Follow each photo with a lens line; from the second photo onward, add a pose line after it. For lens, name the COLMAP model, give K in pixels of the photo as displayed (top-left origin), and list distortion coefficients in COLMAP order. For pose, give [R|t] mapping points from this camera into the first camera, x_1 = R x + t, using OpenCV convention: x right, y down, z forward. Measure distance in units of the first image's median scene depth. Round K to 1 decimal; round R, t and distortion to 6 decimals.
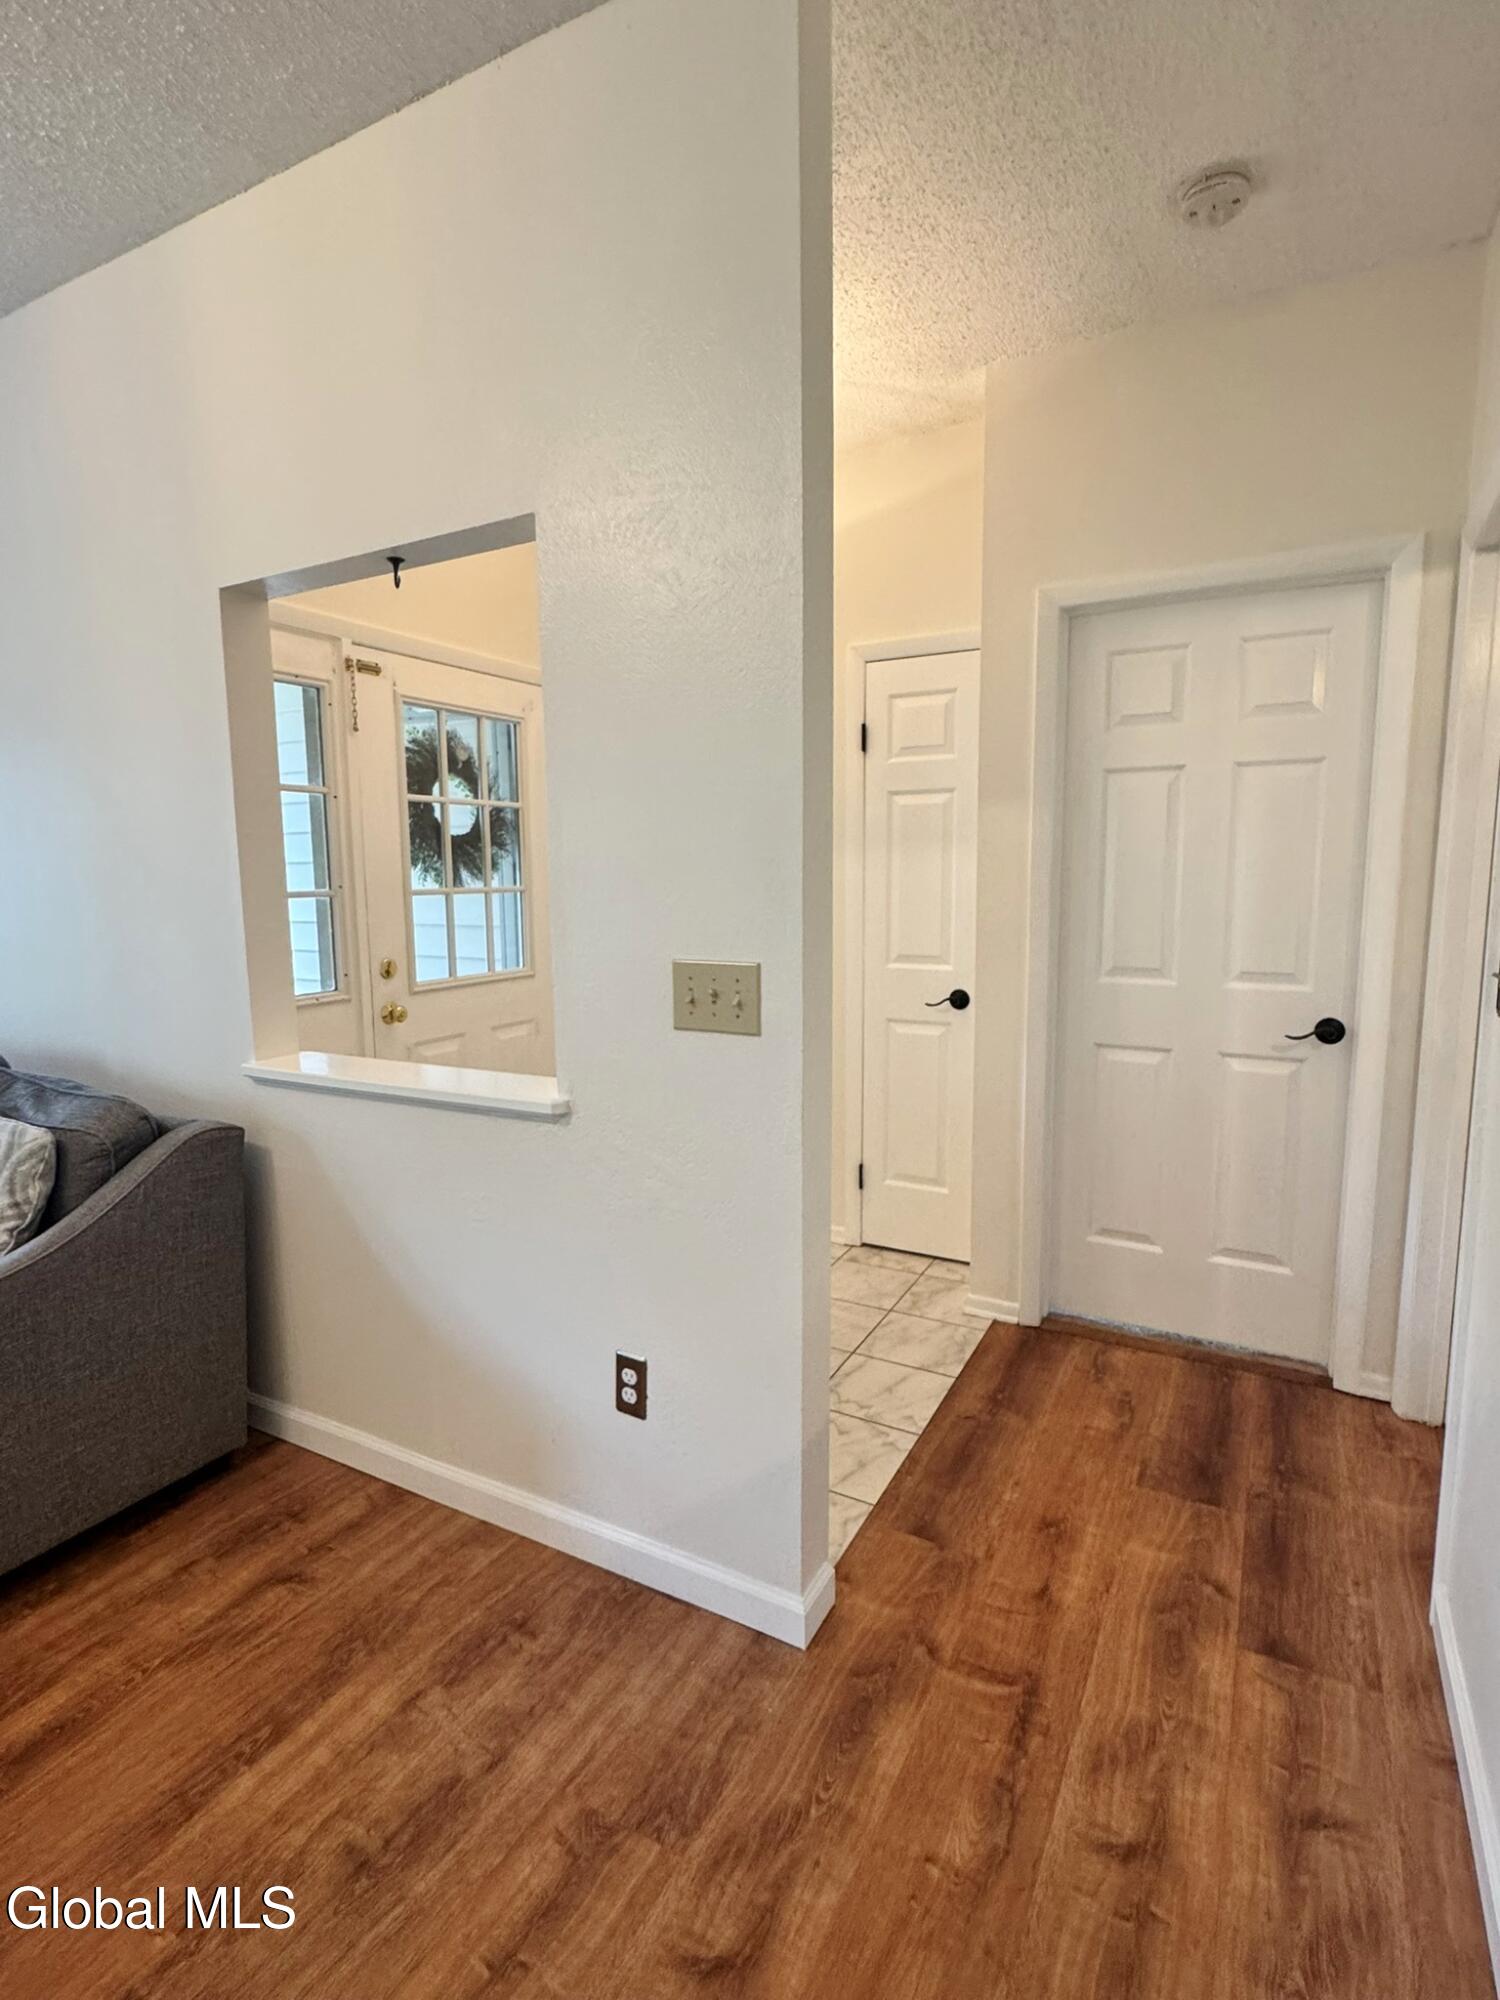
lens RADIAL K [[993.2, 0, 752.1], [0, 993.2, 994.4], [0, 0, 1]] dist [-0.001032, -0.000104]
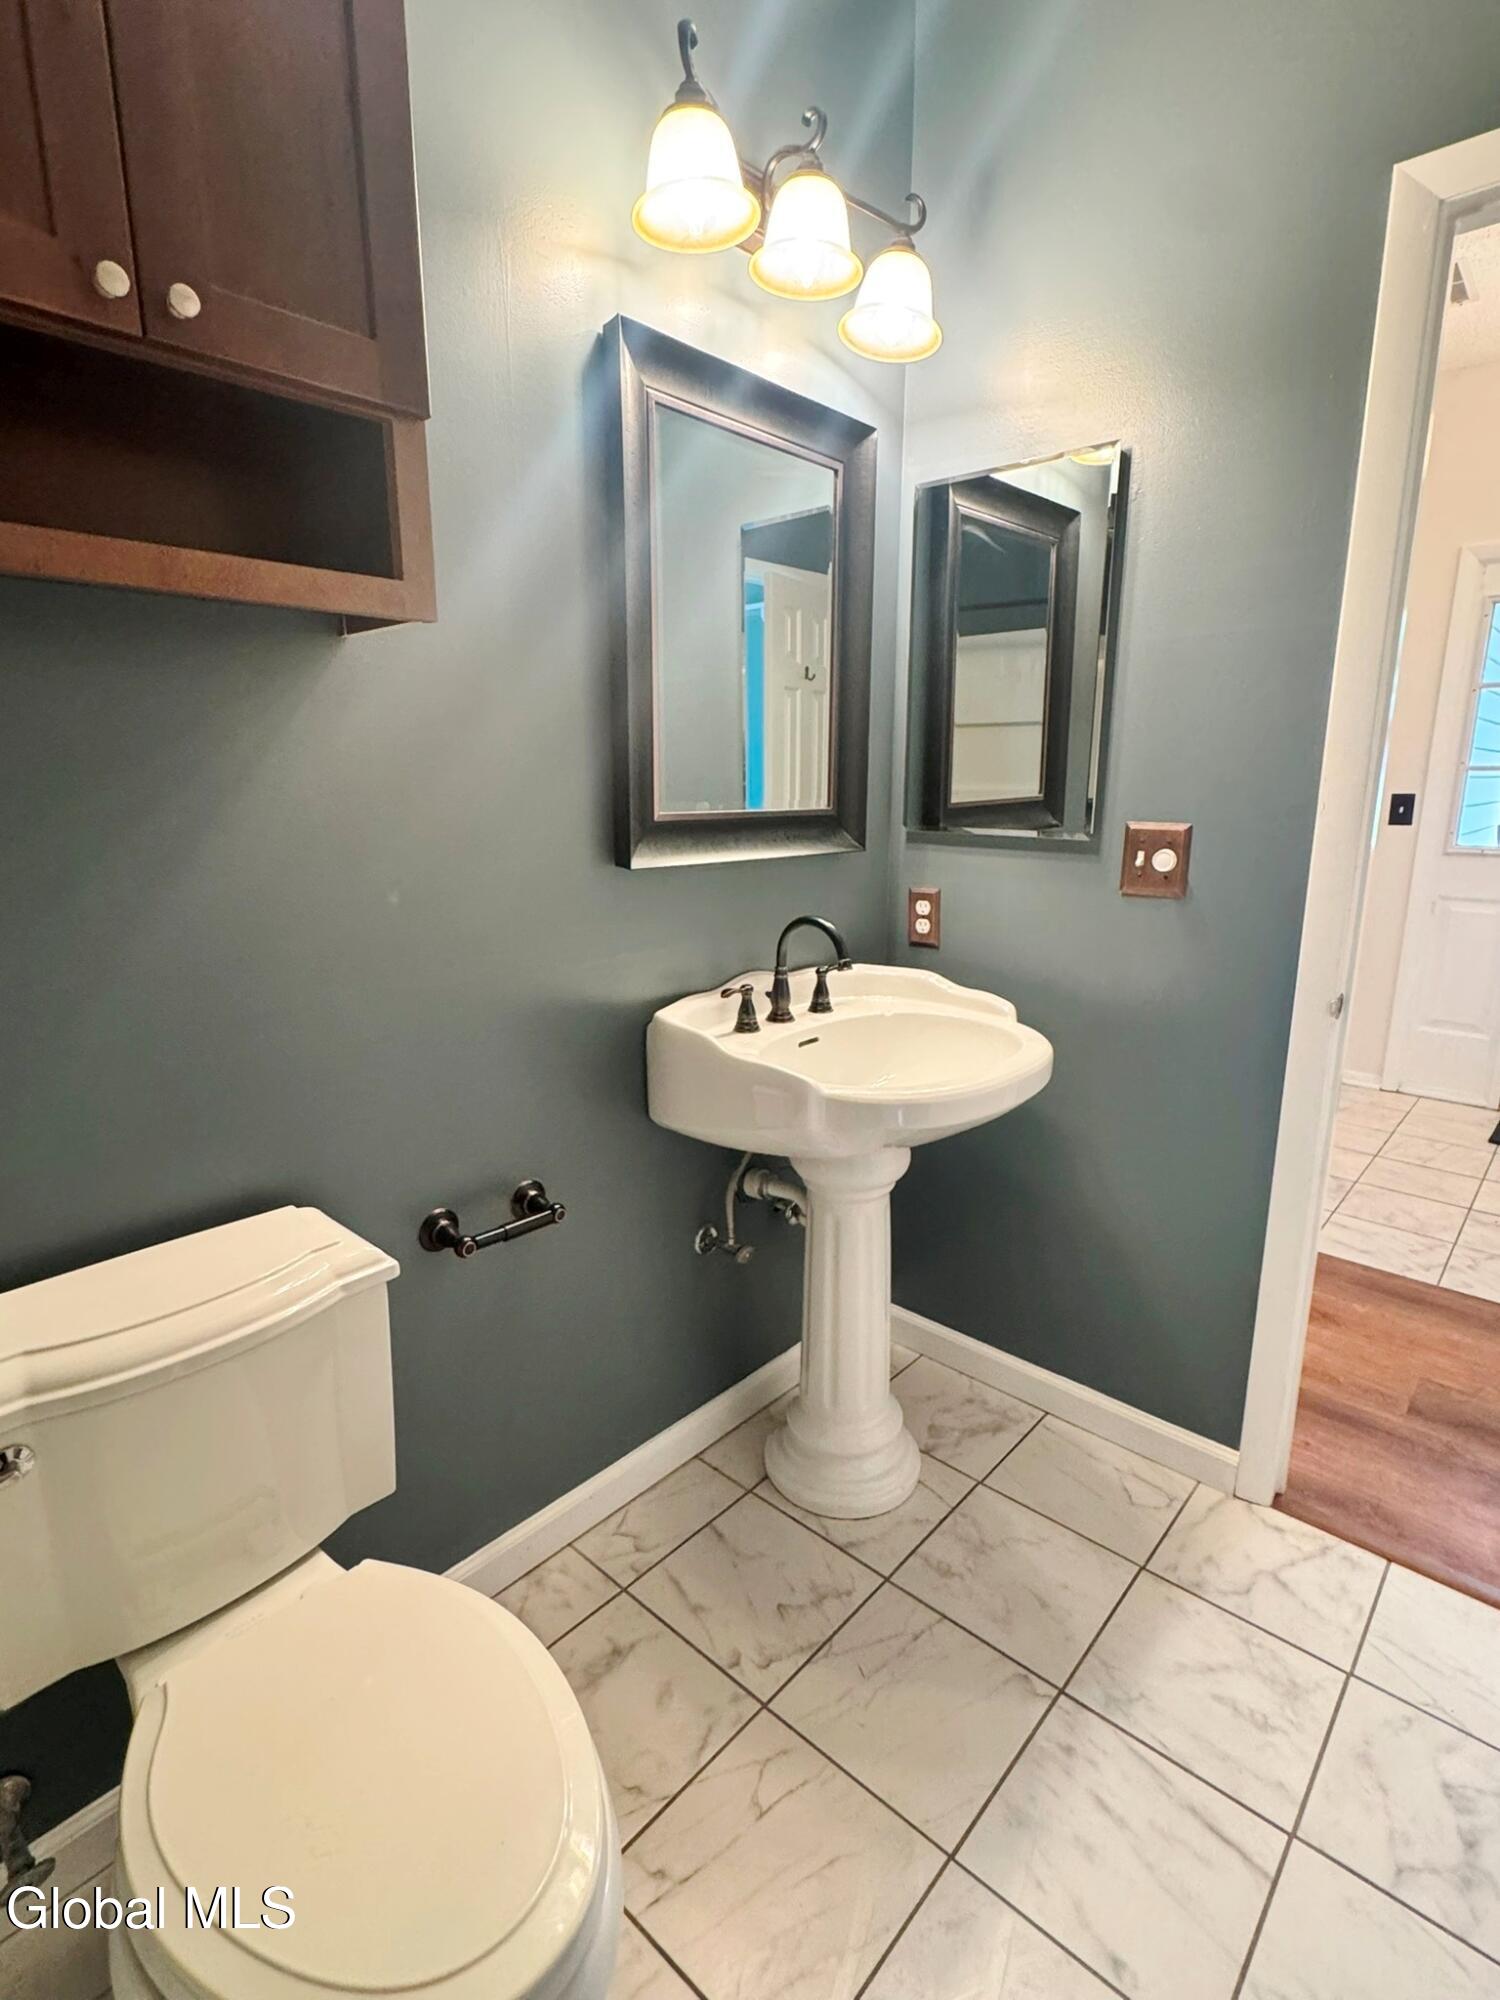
lens RADIAL K [[987.6, 0, 751.0], [0, 987.6, 995.9], [0, 0, 1]] dist [-0.004262, -0.000584]
pose [[-0.234827, 0.227571, -0.945023, 1.030105], [-0.123476, 0.957349, 0.261221, -0.031393], [0.964163, 0.178030, -0.196712, 0.358566]]
